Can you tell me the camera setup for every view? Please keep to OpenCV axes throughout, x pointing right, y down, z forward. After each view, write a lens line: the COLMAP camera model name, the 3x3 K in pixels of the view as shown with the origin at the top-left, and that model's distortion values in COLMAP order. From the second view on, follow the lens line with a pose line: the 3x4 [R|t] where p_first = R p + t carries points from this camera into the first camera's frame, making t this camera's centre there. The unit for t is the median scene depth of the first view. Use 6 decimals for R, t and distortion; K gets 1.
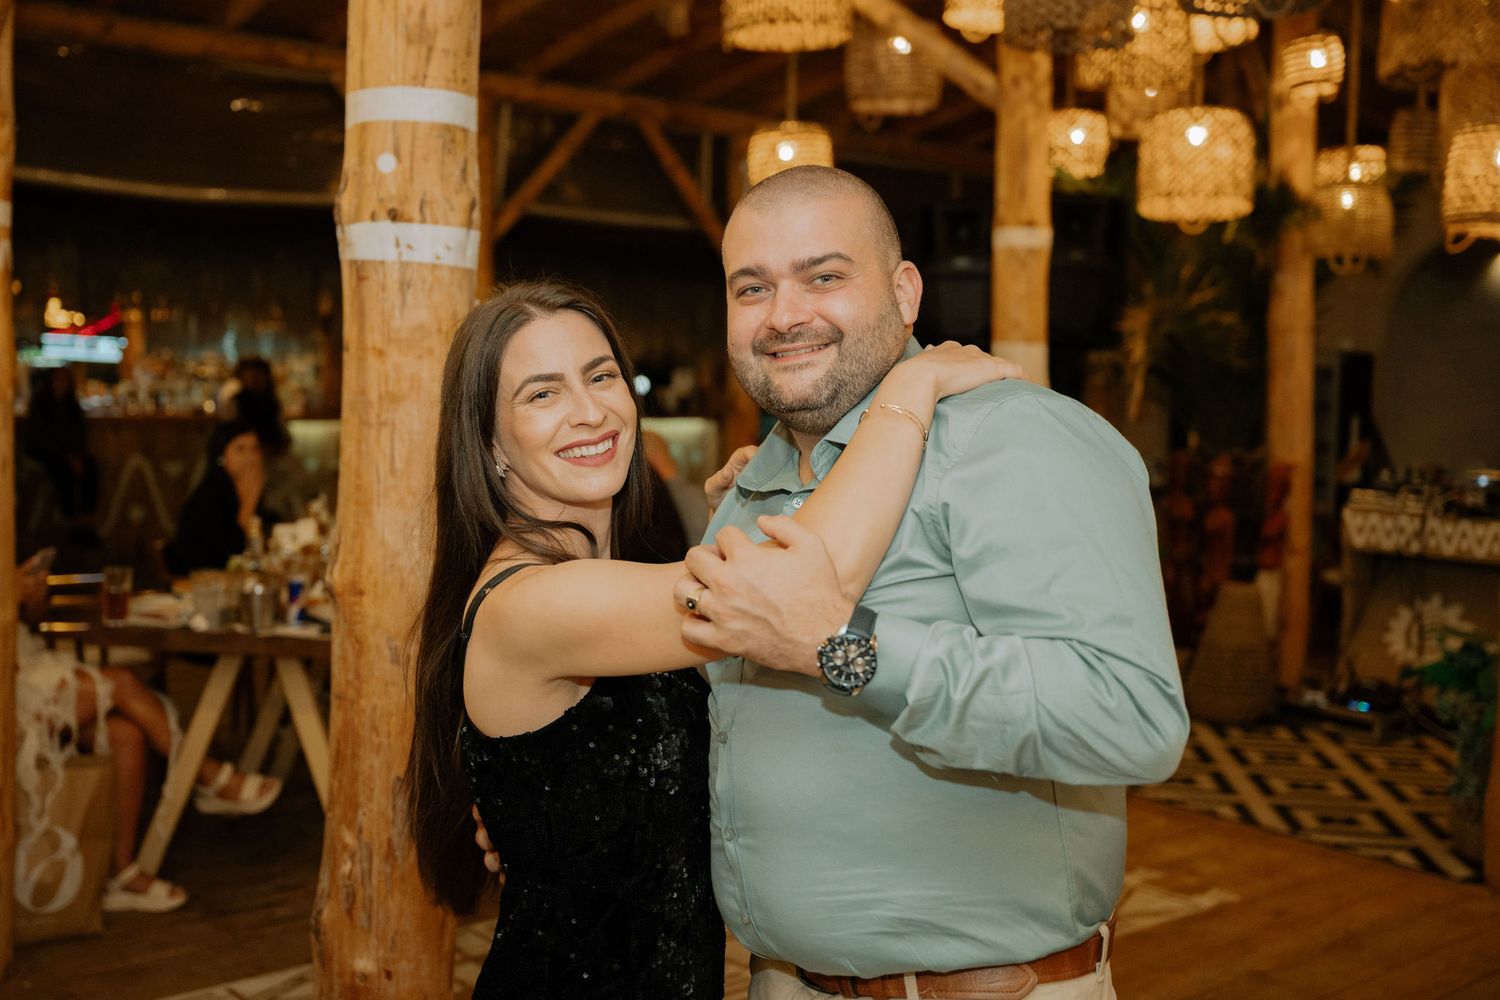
lens RADIAL K [[1691.8, 0, 750.0], [0, 1691.8, 500.0], [0, 0, 1]] dist [-0.006093, -0.003306]
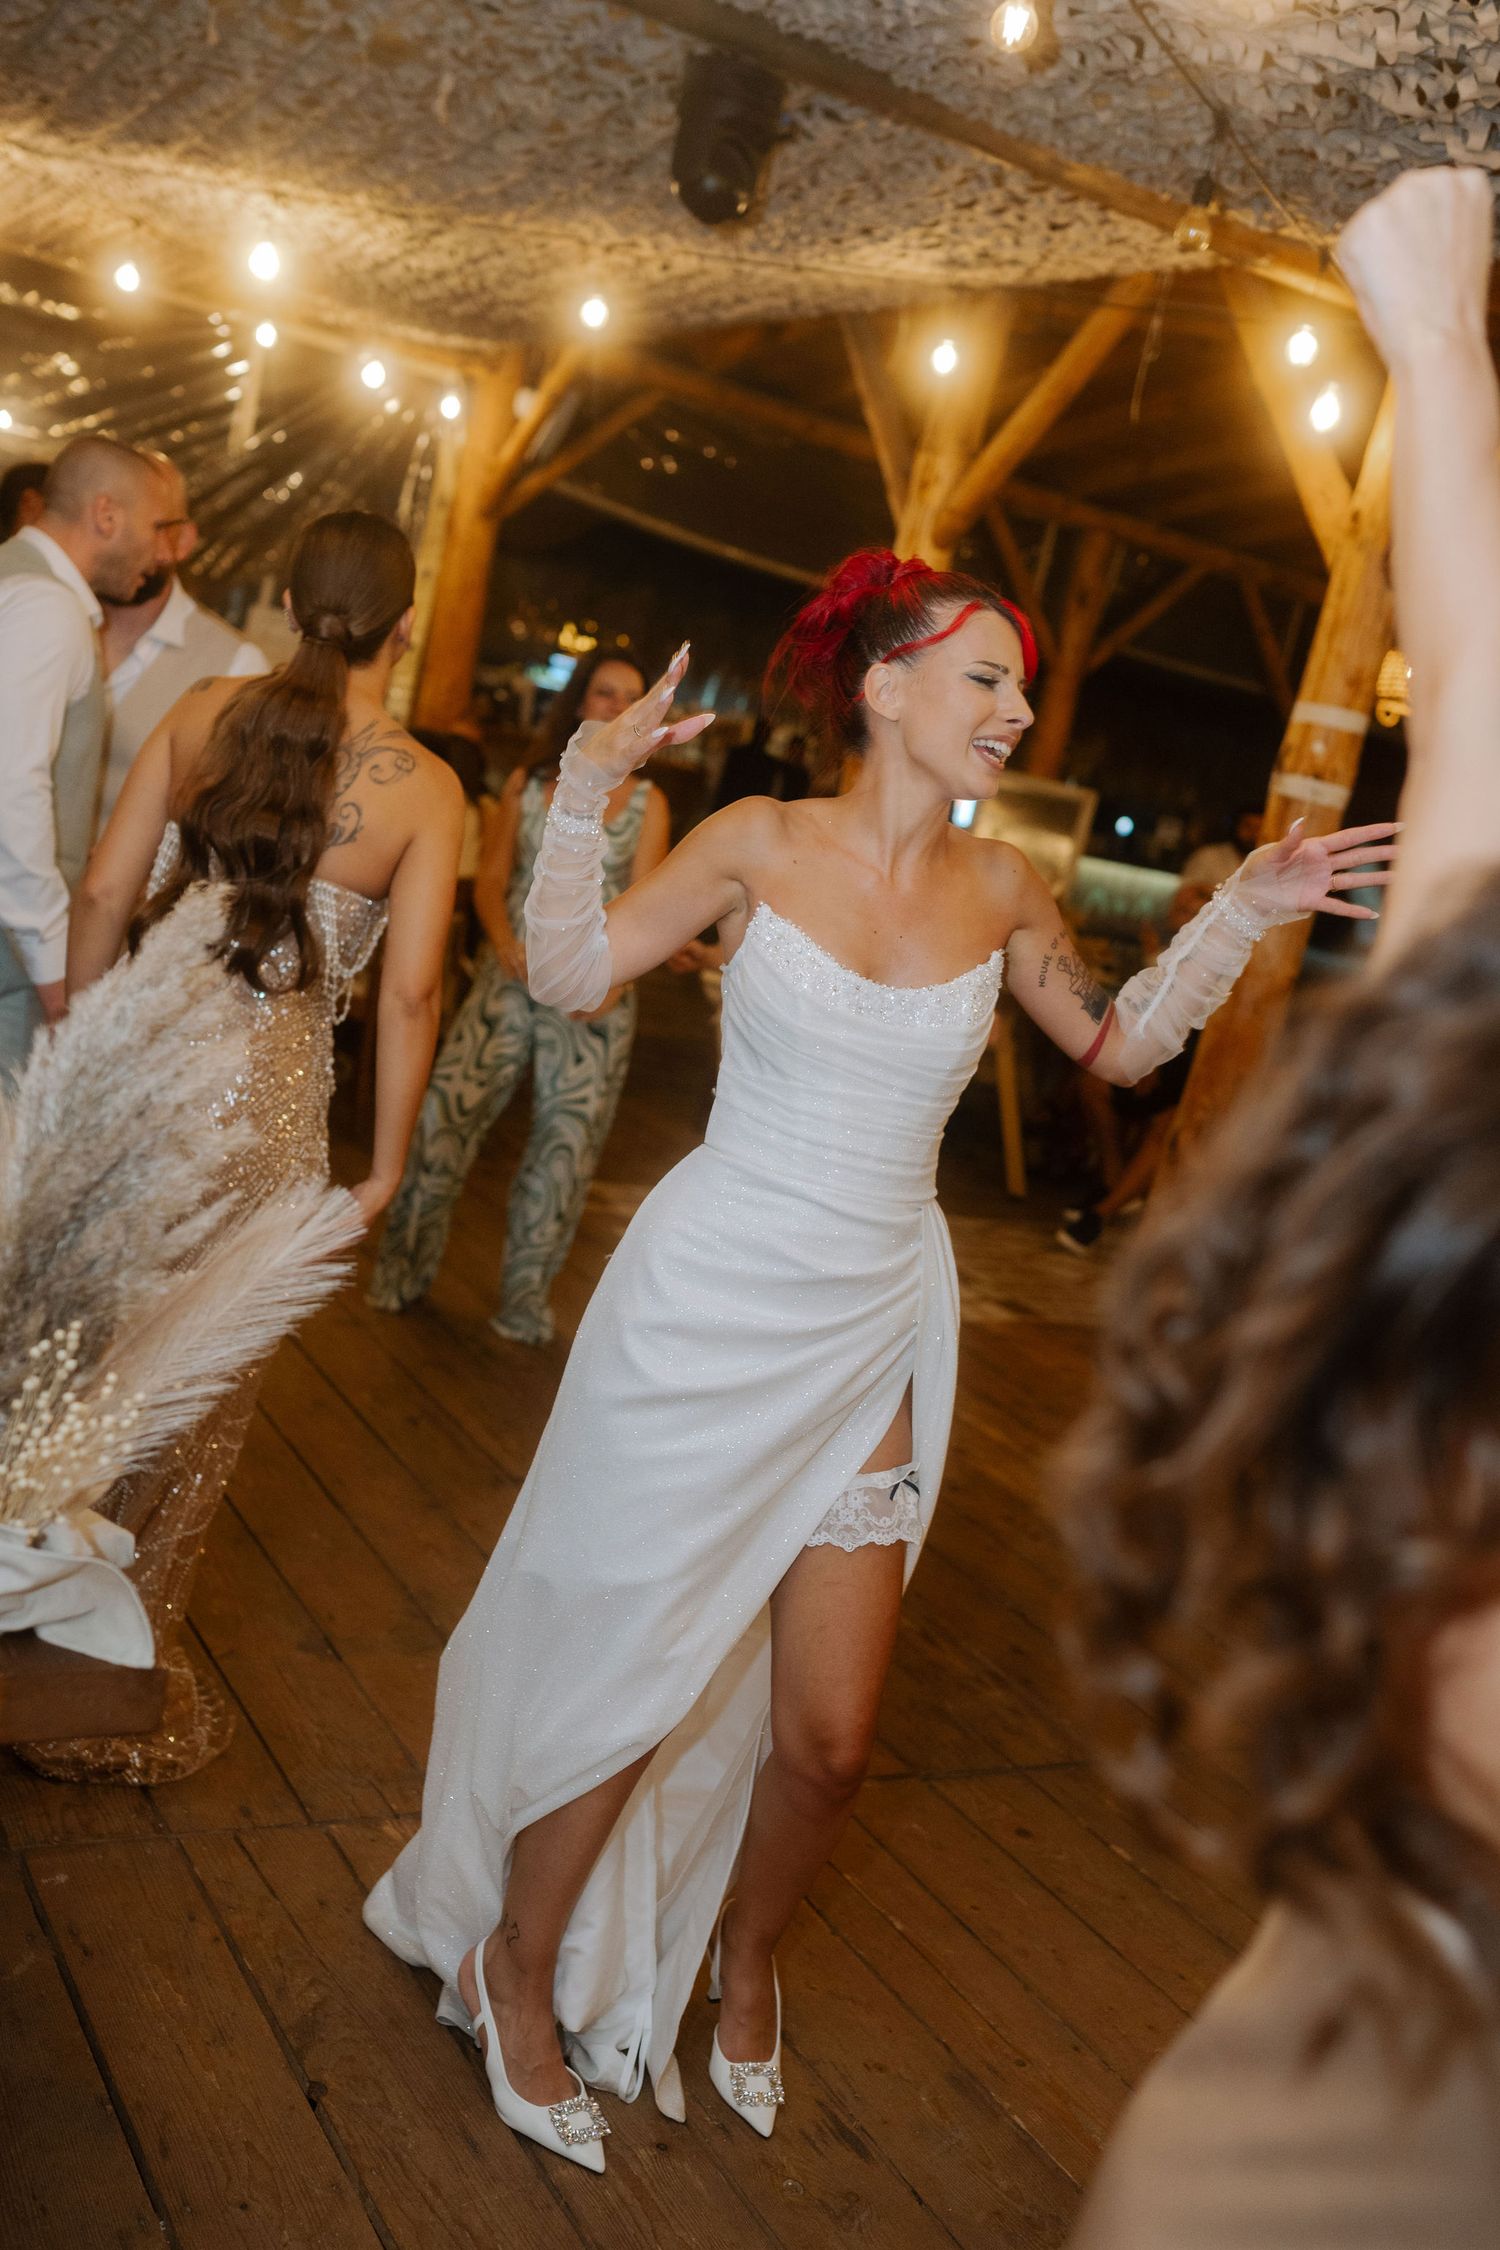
lens RADIAL K [[2103.1, 0, 750.0], [0, 2103.1, 1125.0], [0, 0, 1]] dist [0.007235, -0.000396]
pose [[0.962871, 0.217592, -0.159790, -0.108331], [-0.202417, 0.973548, 0.105982, 0.026271], [0.178624, -0.069703, 0.981445, -0.432593]]
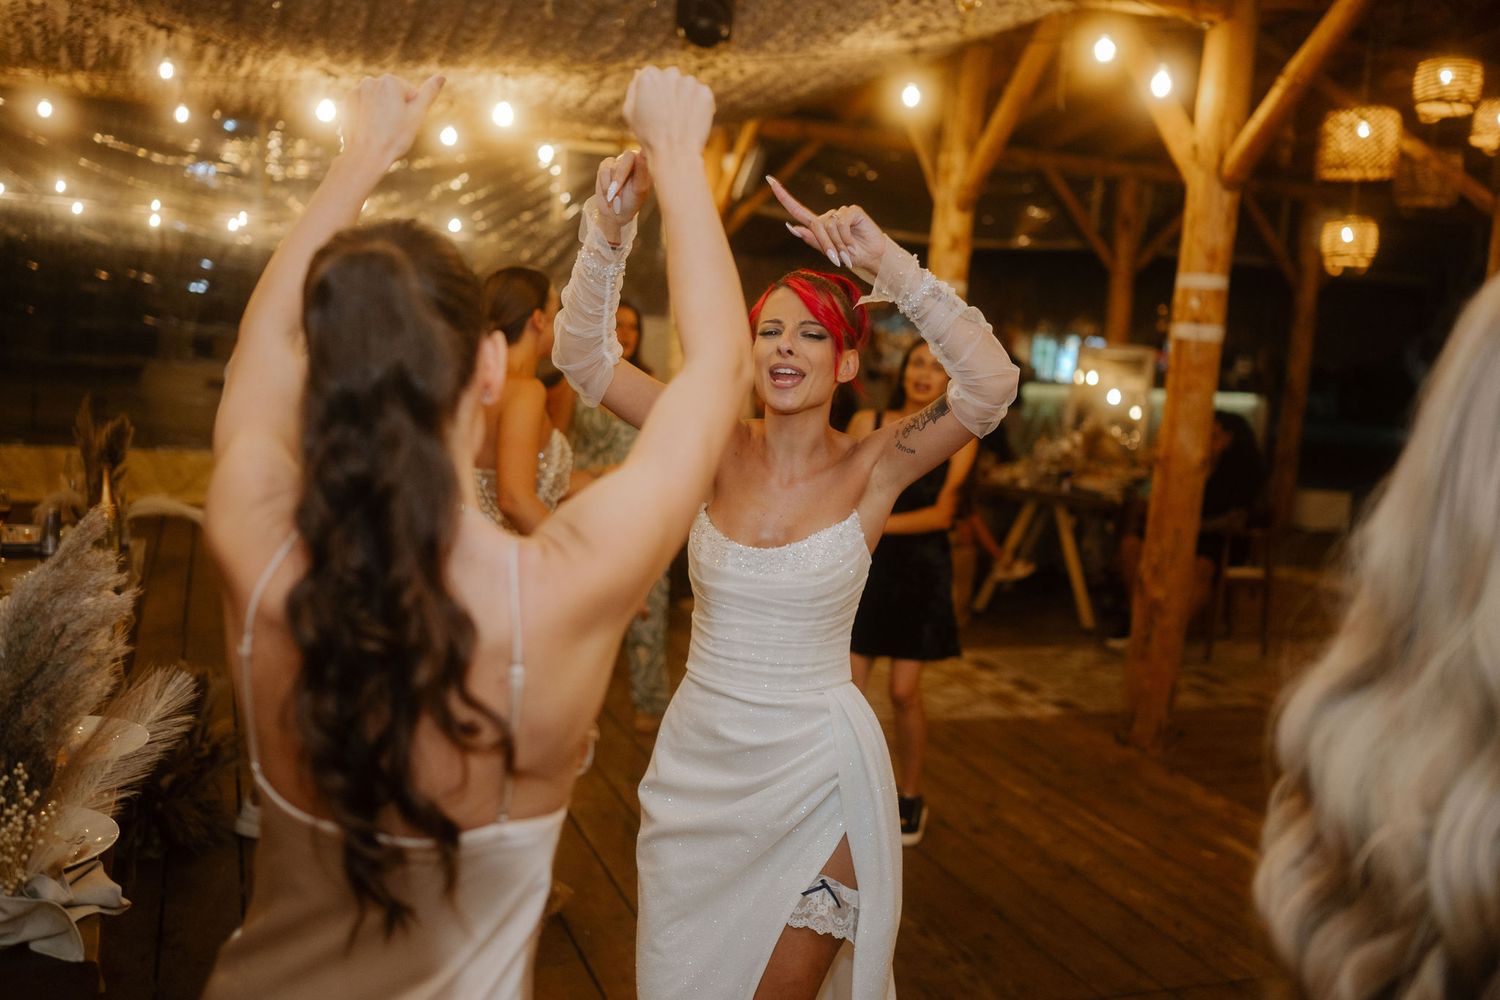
lens RADIAL K [[1393.8, 0, 734.6], [0, 1393.8, 499.3], [0, 0, 1]] dist [0.003483, 0.000822]
pose [[0.930353, 0.078652, -0.358131, -0.024490], [-0.065377, 0.996655, 0.049047, 0.017315], [0.360791, -0.022217, 0.932382, -0.424367]]
